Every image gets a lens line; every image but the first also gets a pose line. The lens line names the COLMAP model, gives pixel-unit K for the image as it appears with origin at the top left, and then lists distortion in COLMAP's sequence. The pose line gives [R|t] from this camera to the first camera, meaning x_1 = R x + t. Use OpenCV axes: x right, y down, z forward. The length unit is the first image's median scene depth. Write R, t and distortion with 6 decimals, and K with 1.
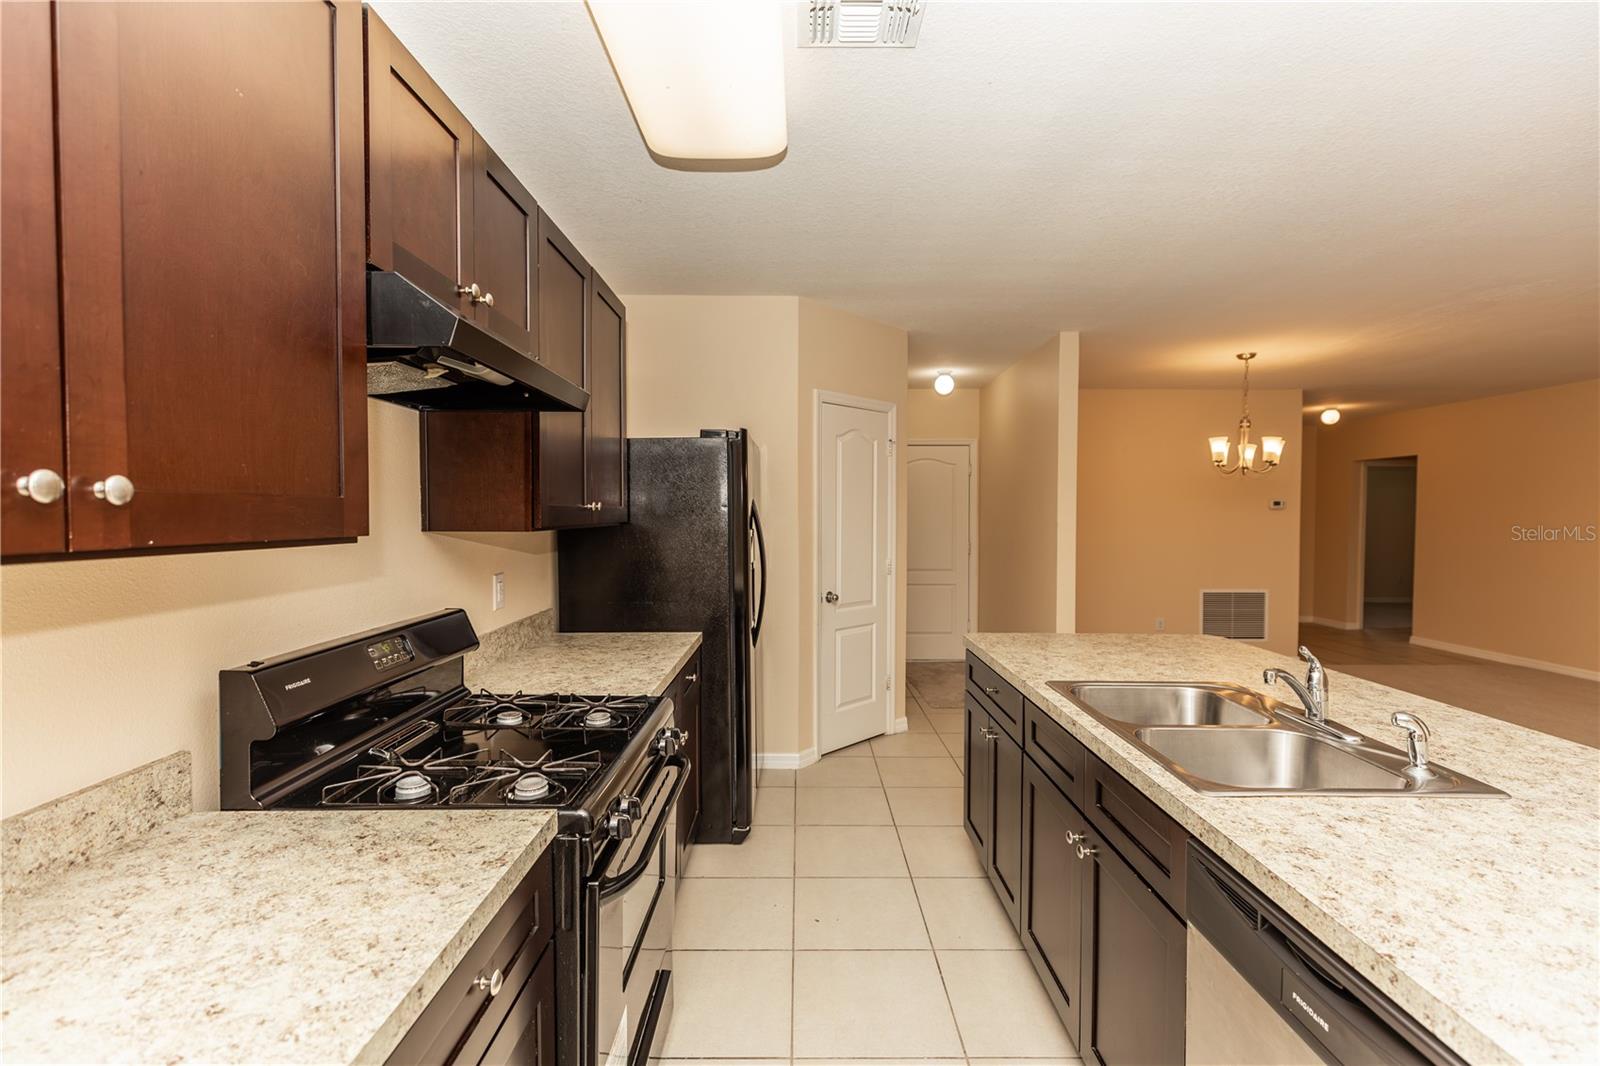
lens RADIAL K [[712.9, 0, 800.0], [0, 712.9, 533.0], [0, 0, 1]] dist [0.000212, 0.000019]
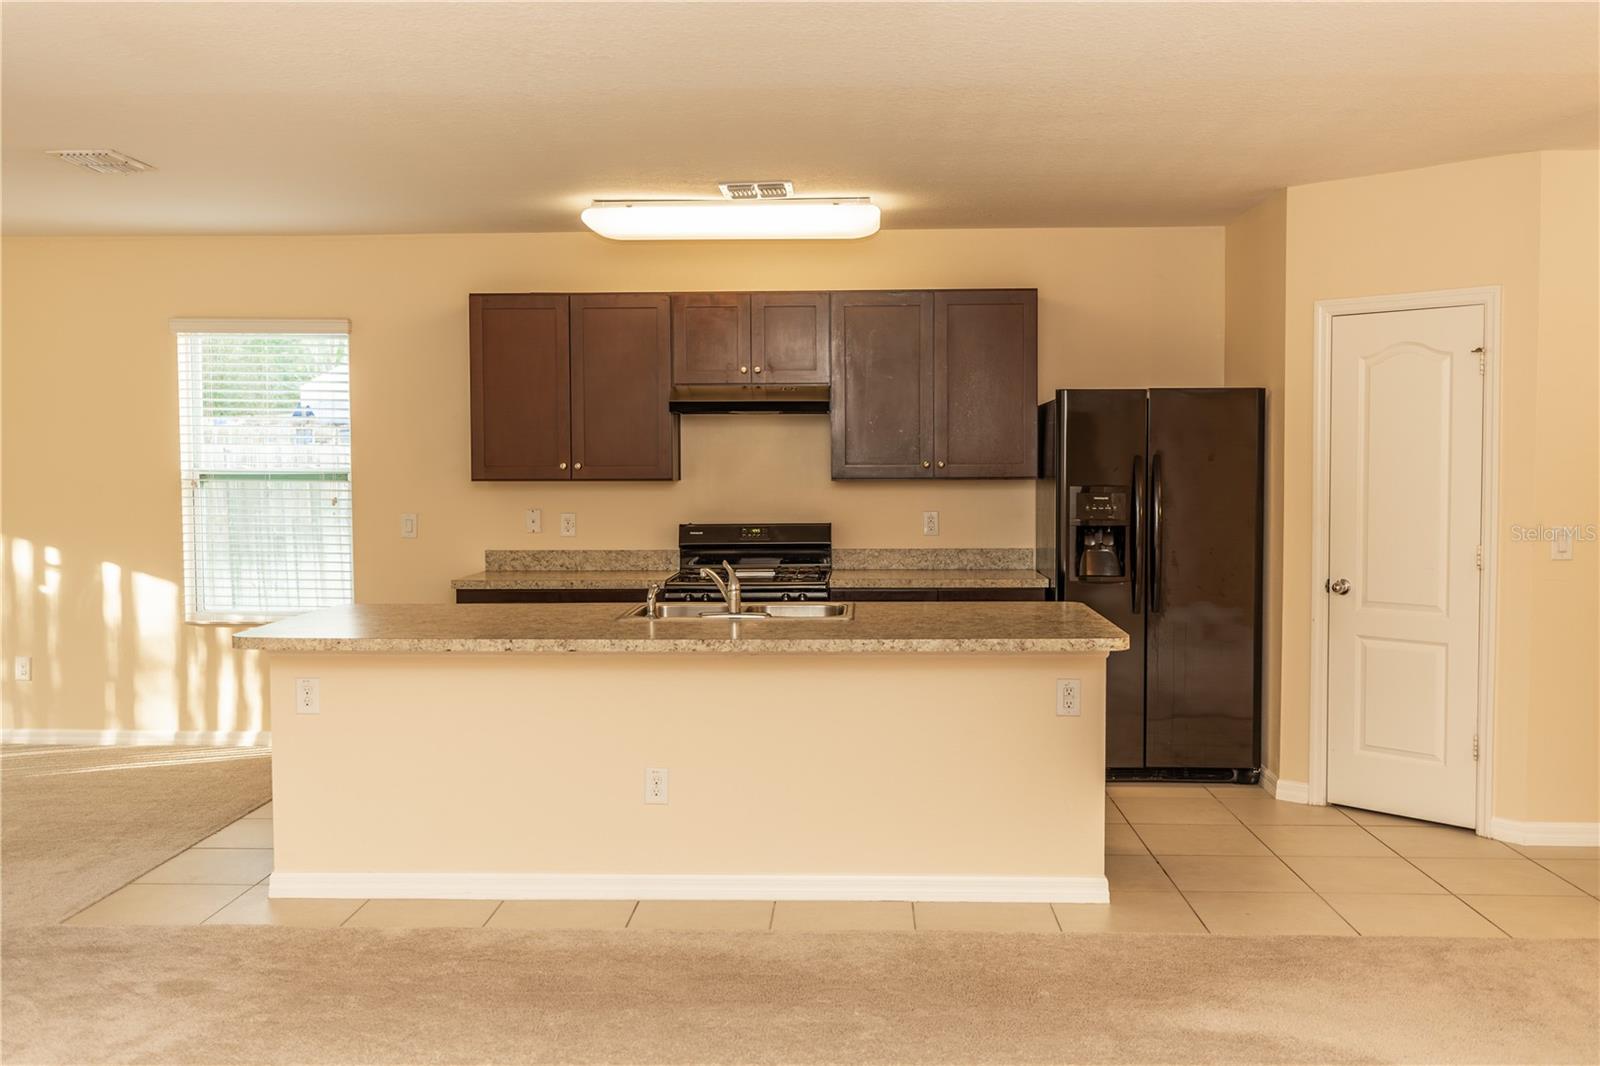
lens RADIAL K [[1435.5, 0, 800.0], [0, 1435.5, 533.0], [0, 0, 1]] dist [0.009771, -0.001969]
pose [[-0.053228, 0.050388, -0.997310, 1.196146], [-0.022831, 0.998404, 0.051662, -0.020549], [0.998321, 0.025520, -0.051992, 0.422657]]
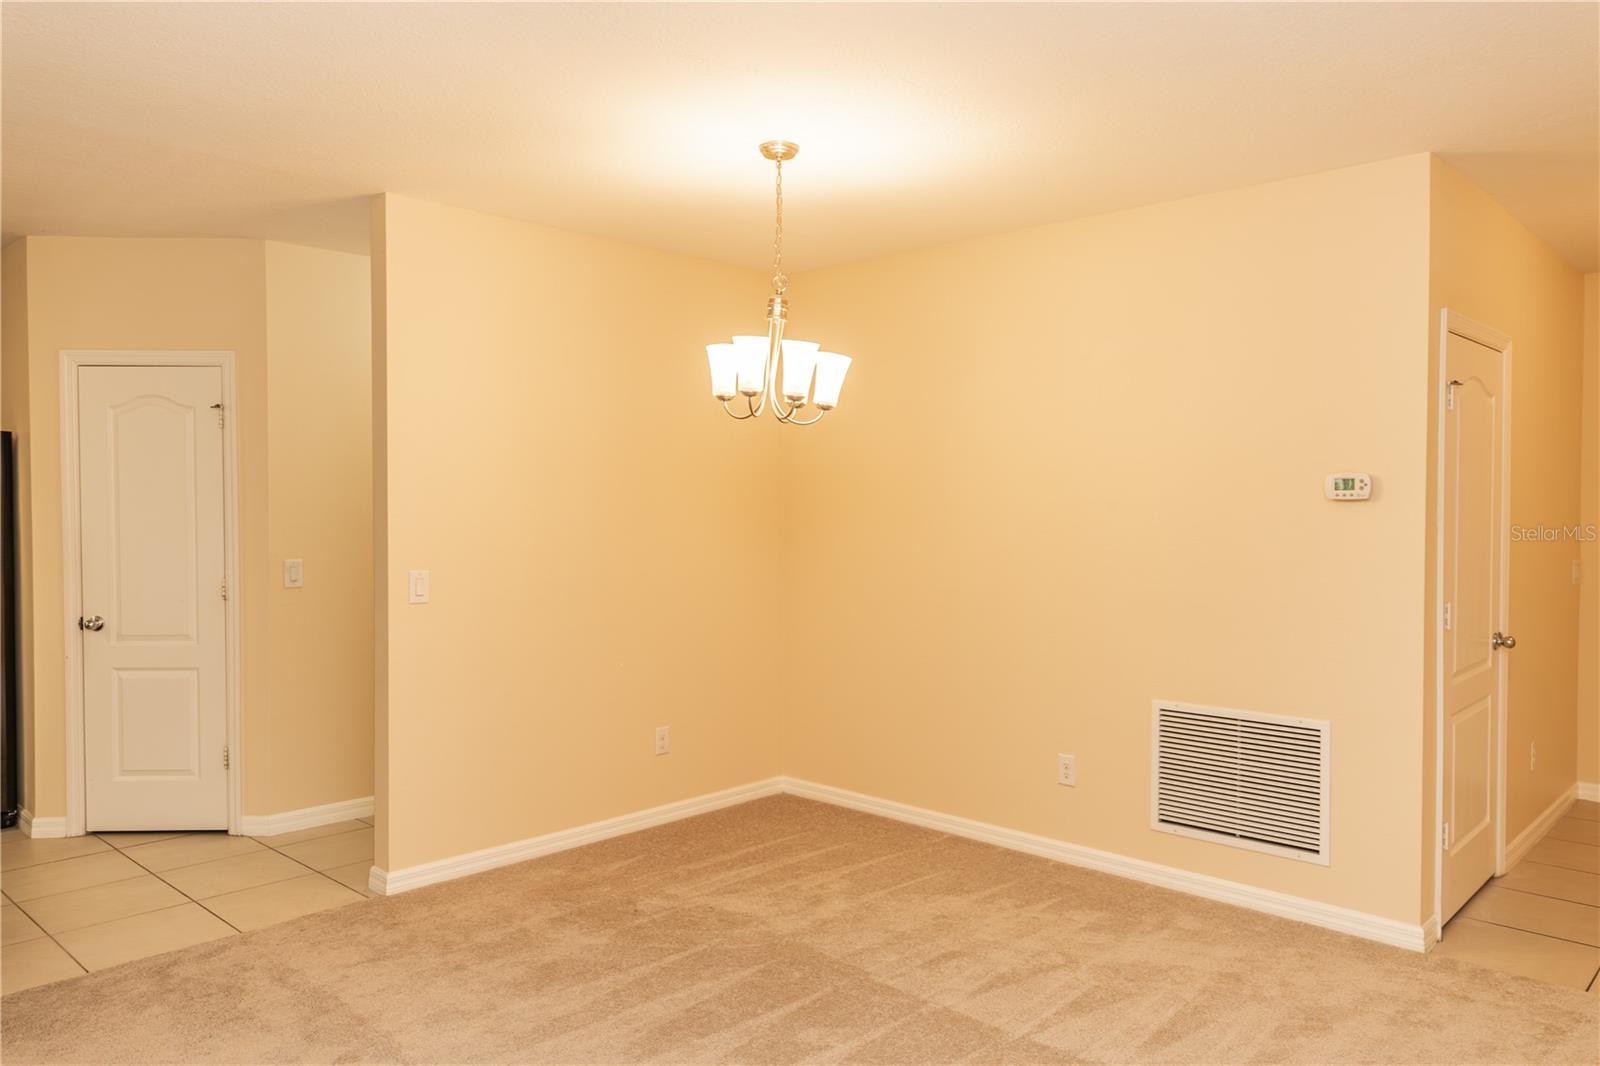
lens RADIAL K [[1131.0, 0, 800.0], [0, 1131.0, 533.0], [0, 0, 1]] dist [0.001257, 0.002128]
pose [[0.724856, 0.015886, -0.688717, 1.111985], [-0.017946, 0.999830, 0.004174, -0.018630], [0.688666, 0.009334, 0.725018, 0.513595]]
